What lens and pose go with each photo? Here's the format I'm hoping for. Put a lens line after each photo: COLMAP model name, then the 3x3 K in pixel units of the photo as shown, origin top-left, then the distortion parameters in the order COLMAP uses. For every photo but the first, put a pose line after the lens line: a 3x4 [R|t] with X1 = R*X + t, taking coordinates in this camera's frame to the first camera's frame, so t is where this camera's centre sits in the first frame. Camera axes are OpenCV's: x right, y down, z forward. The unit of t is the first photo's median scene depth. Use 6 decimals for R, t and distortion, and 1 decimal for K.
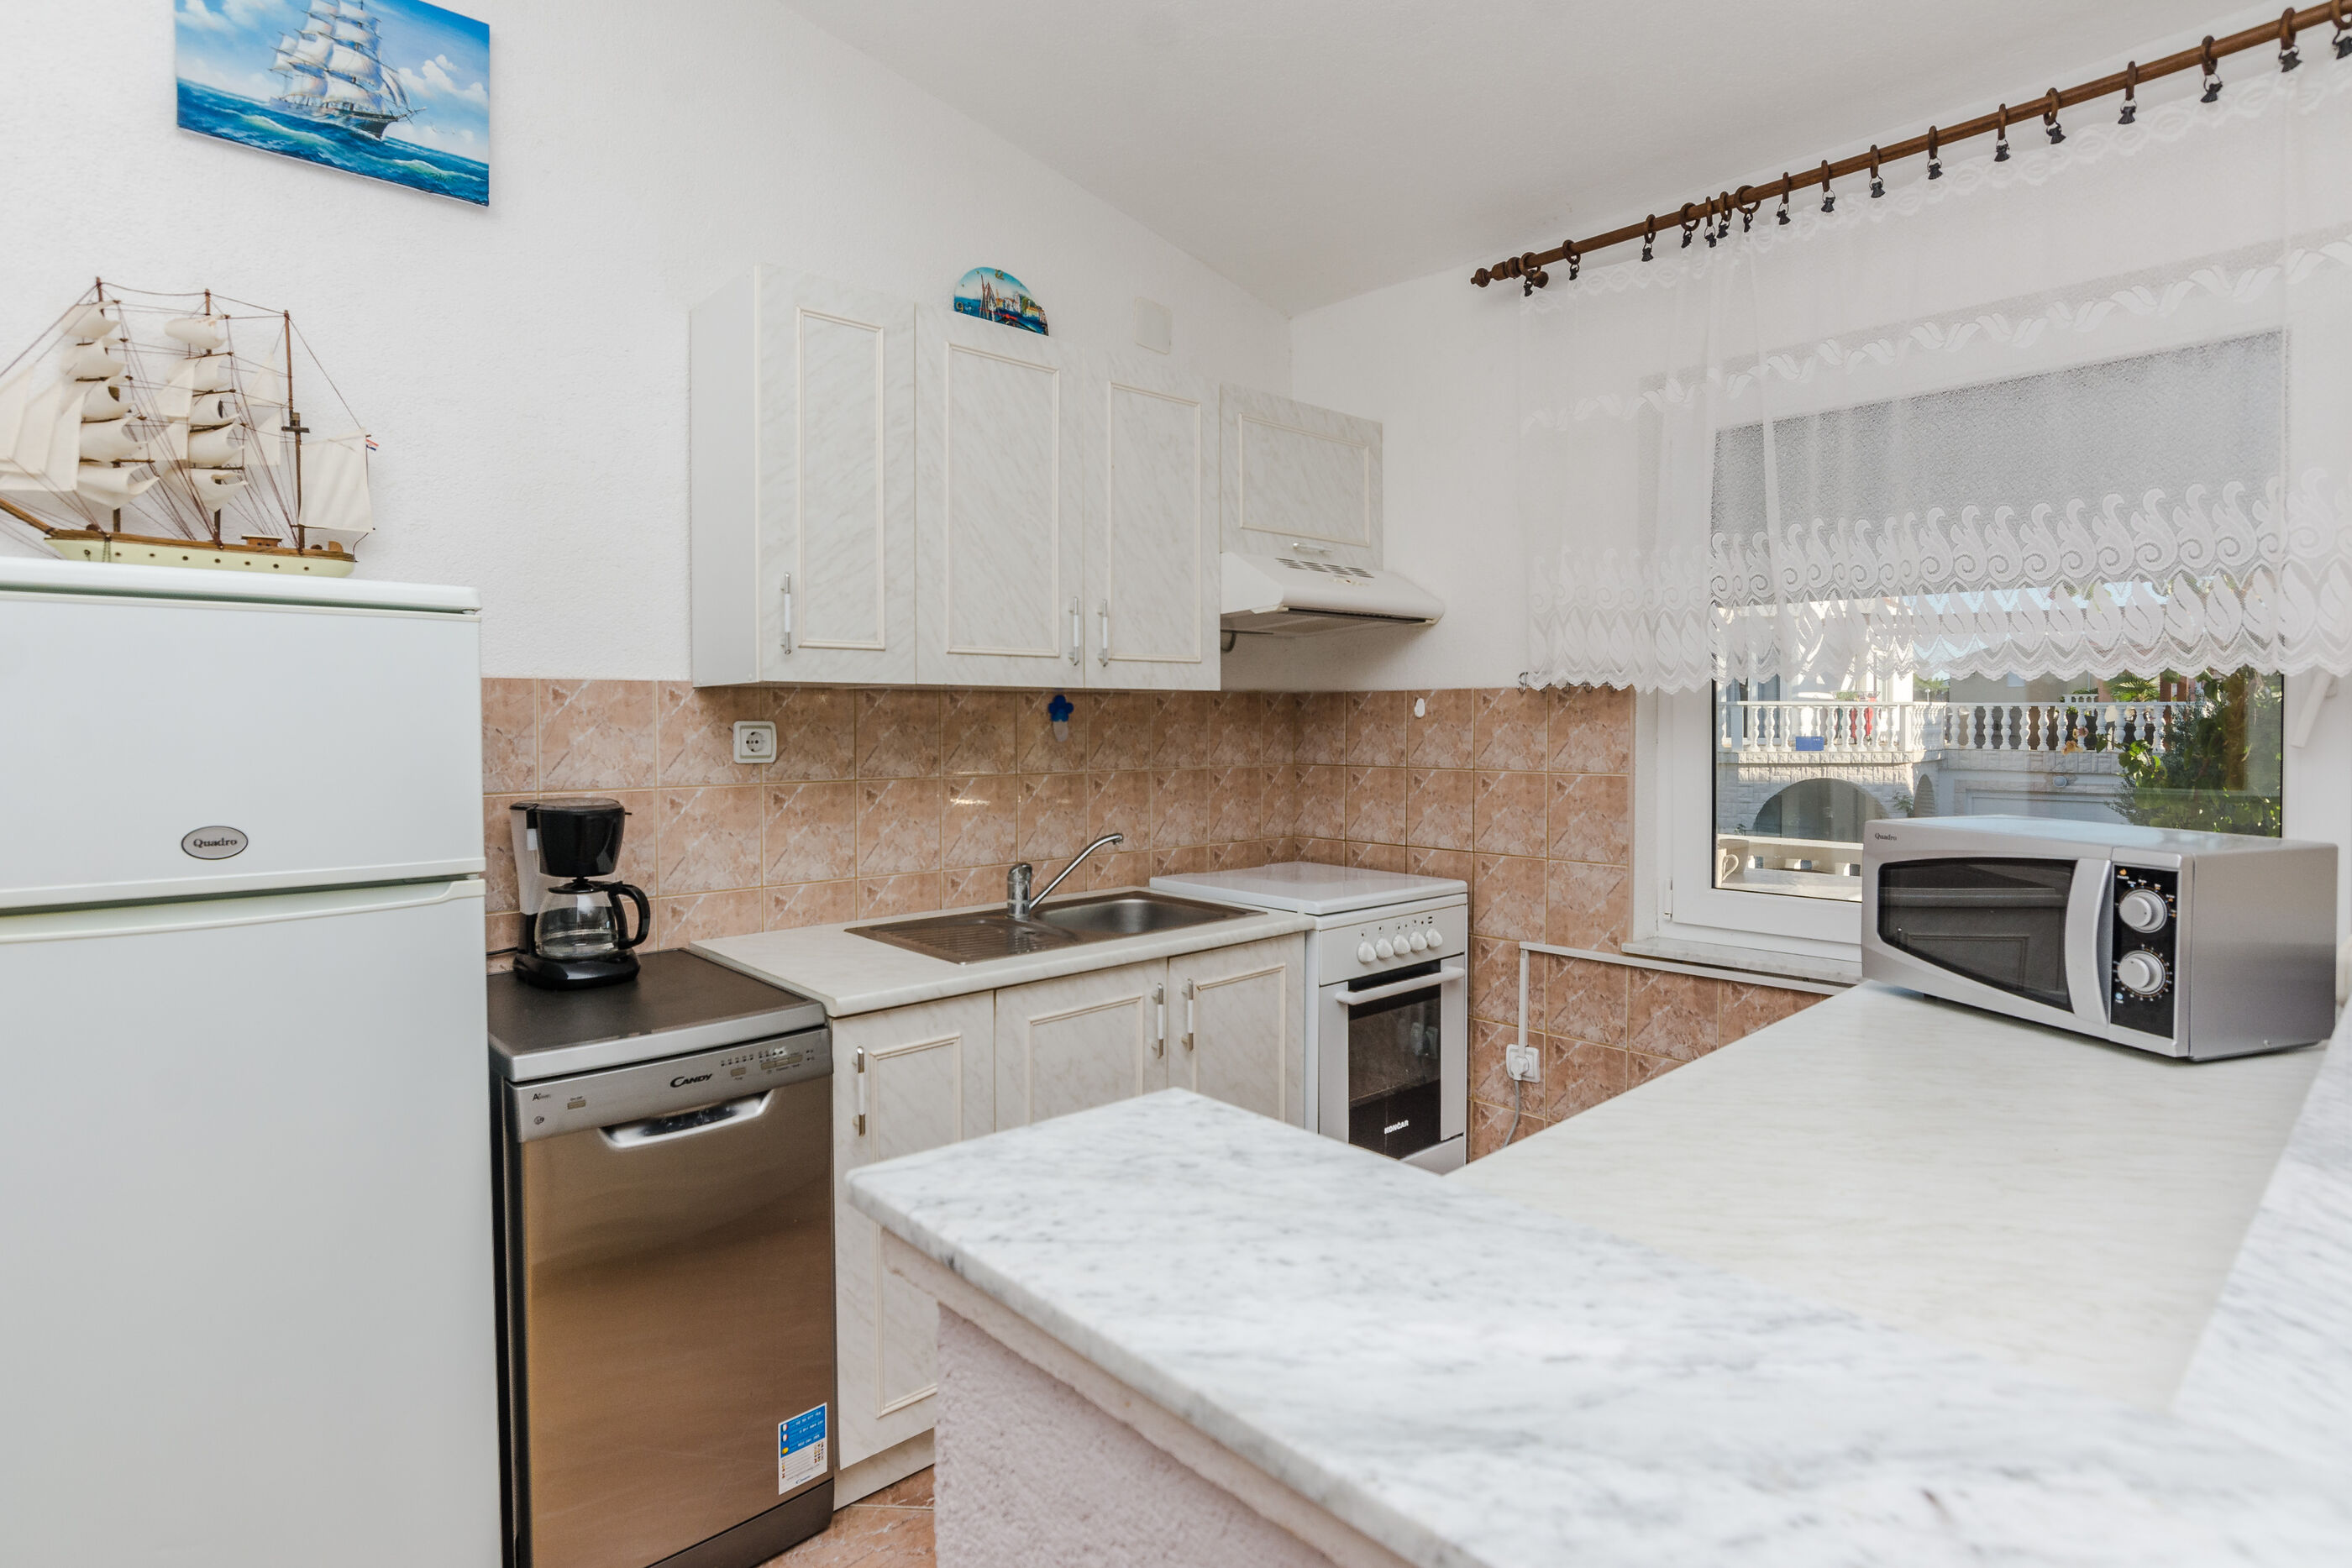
lens RADIAL K [[1188.8, 0, 1187.3], [0, 1188.8, 746.5], [0, 0, 1]] dist [-0.036250, 0.019163]
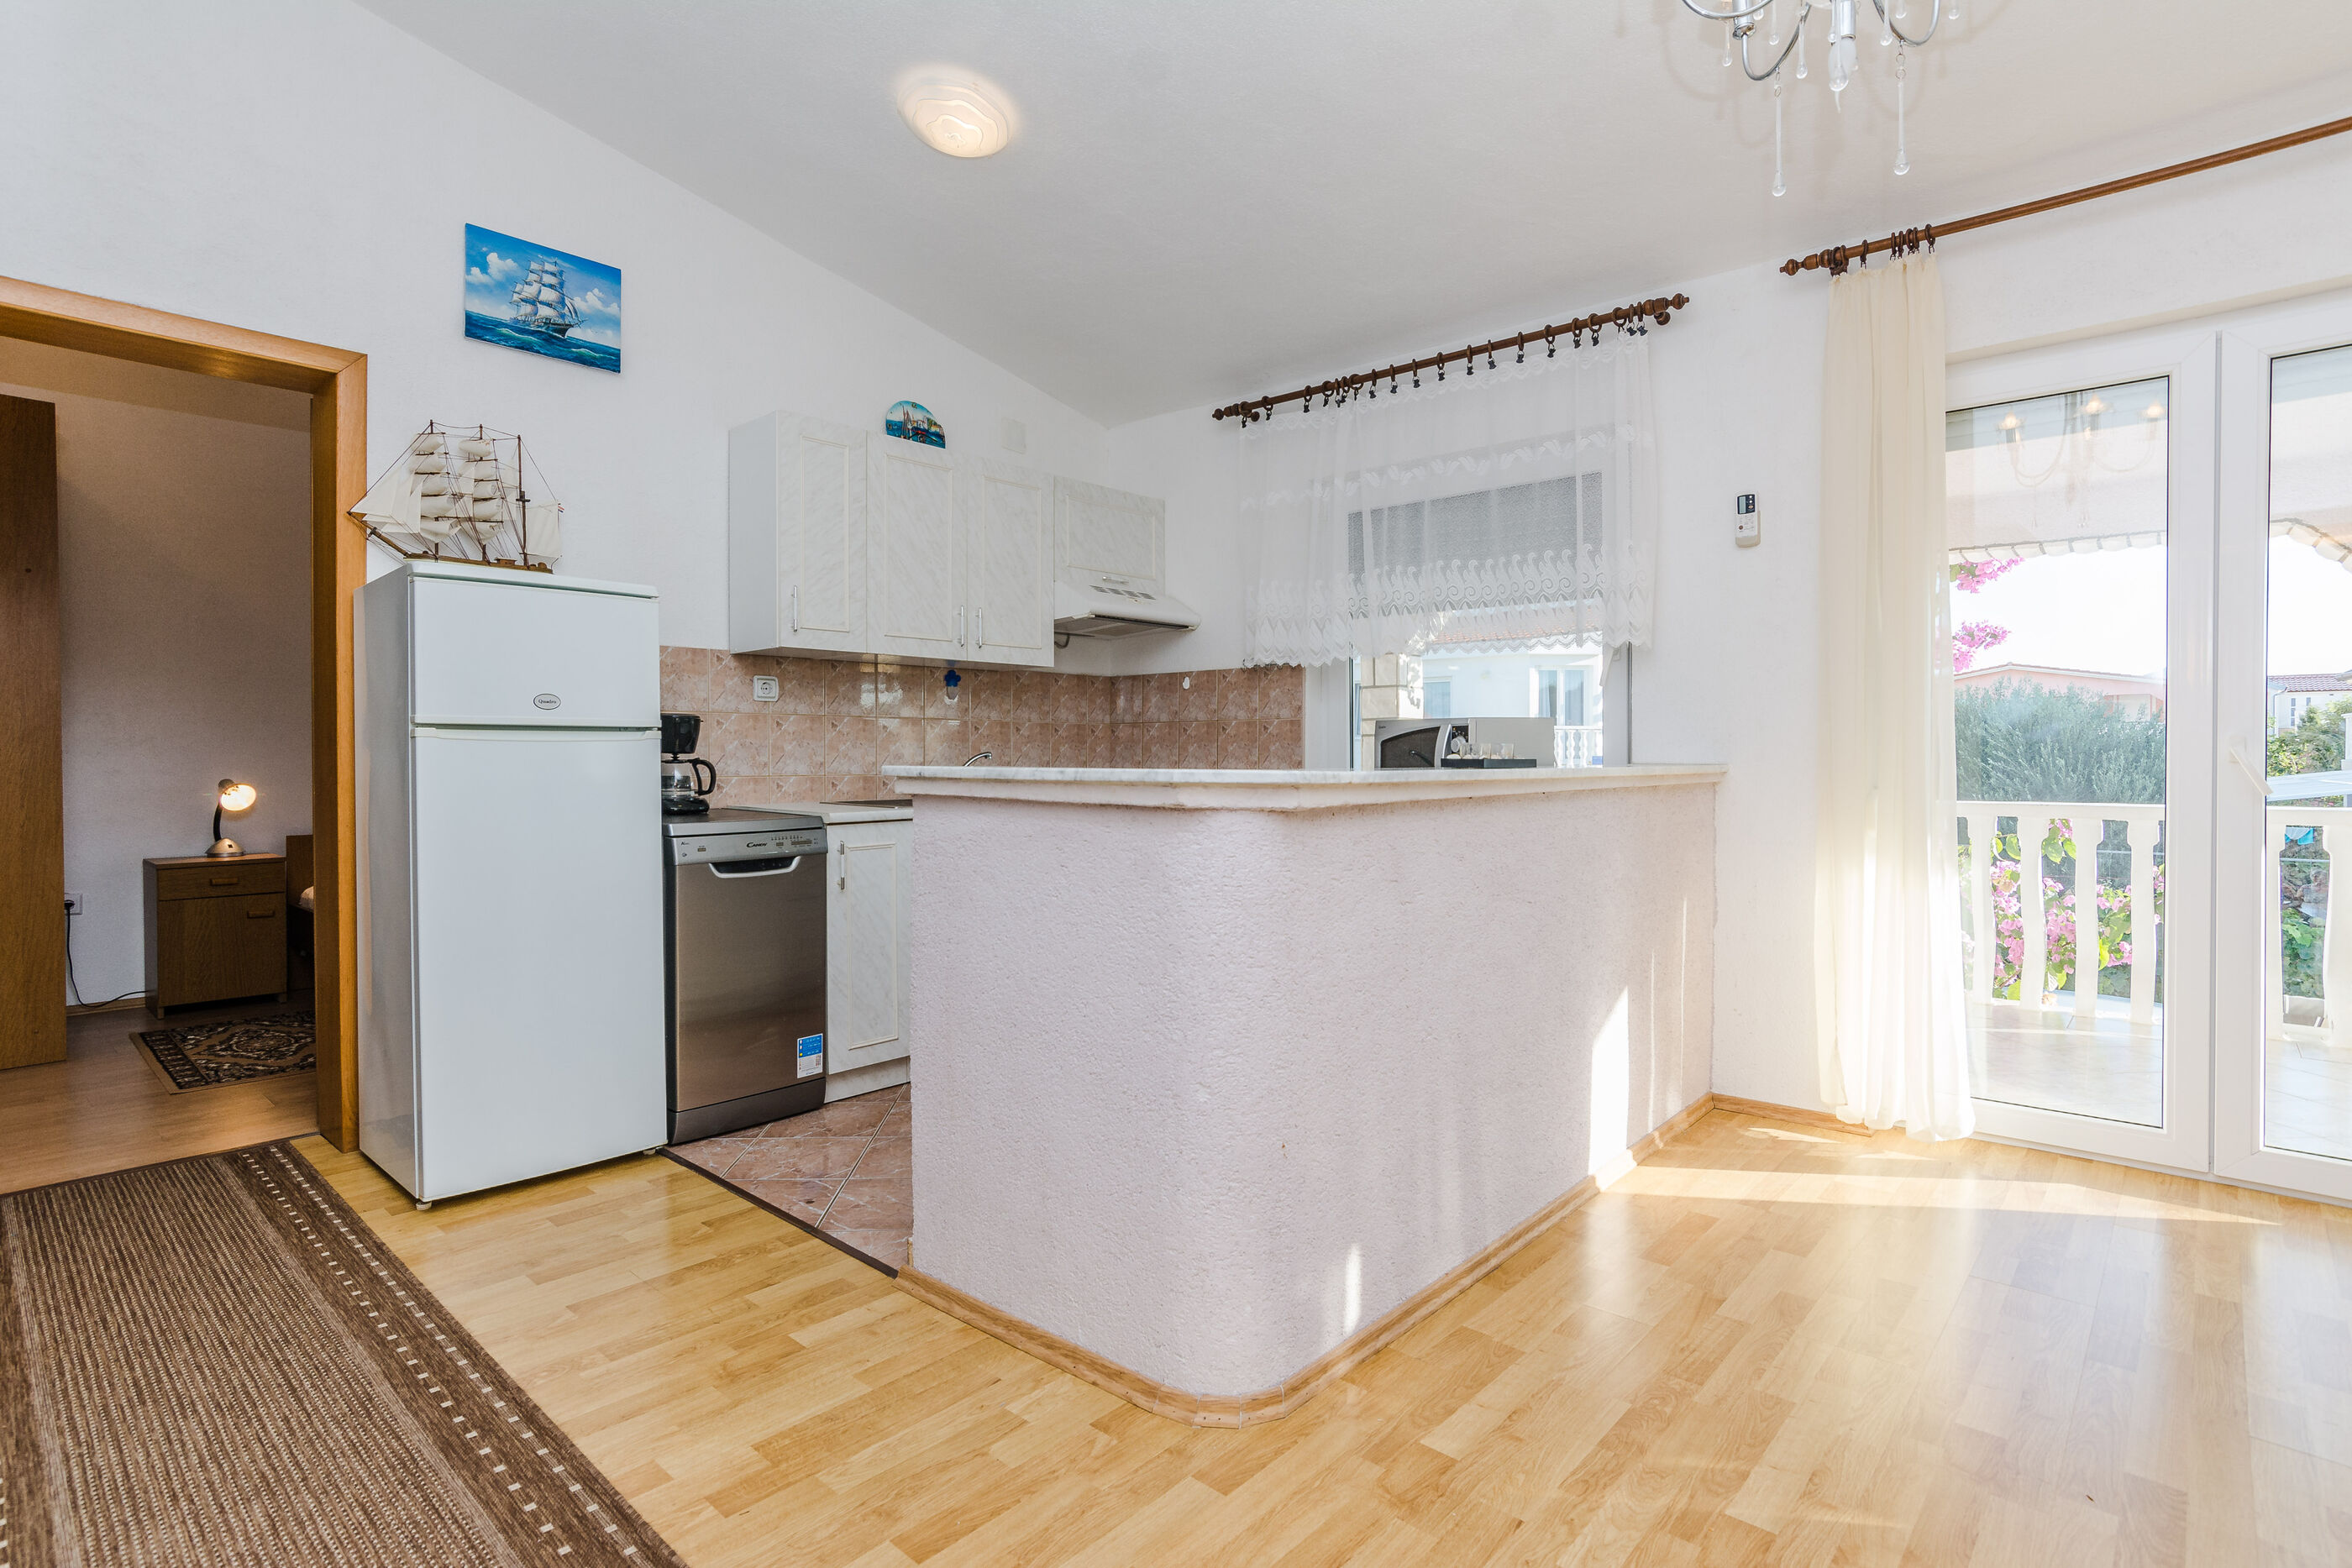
lens RADIAL K [[1156.9, 0, 1213.6], [0, 1156.9, 756.7], [0, 0, 1]] dist [-0.016067, 0.000599]
pose [[0.993131, -0.000688, 0.117007, 0.070249], [0.003476, 0.999715, -0.023617, 0.133100], [-0.116957, 0.023862, 0.992850, -0.683488]]
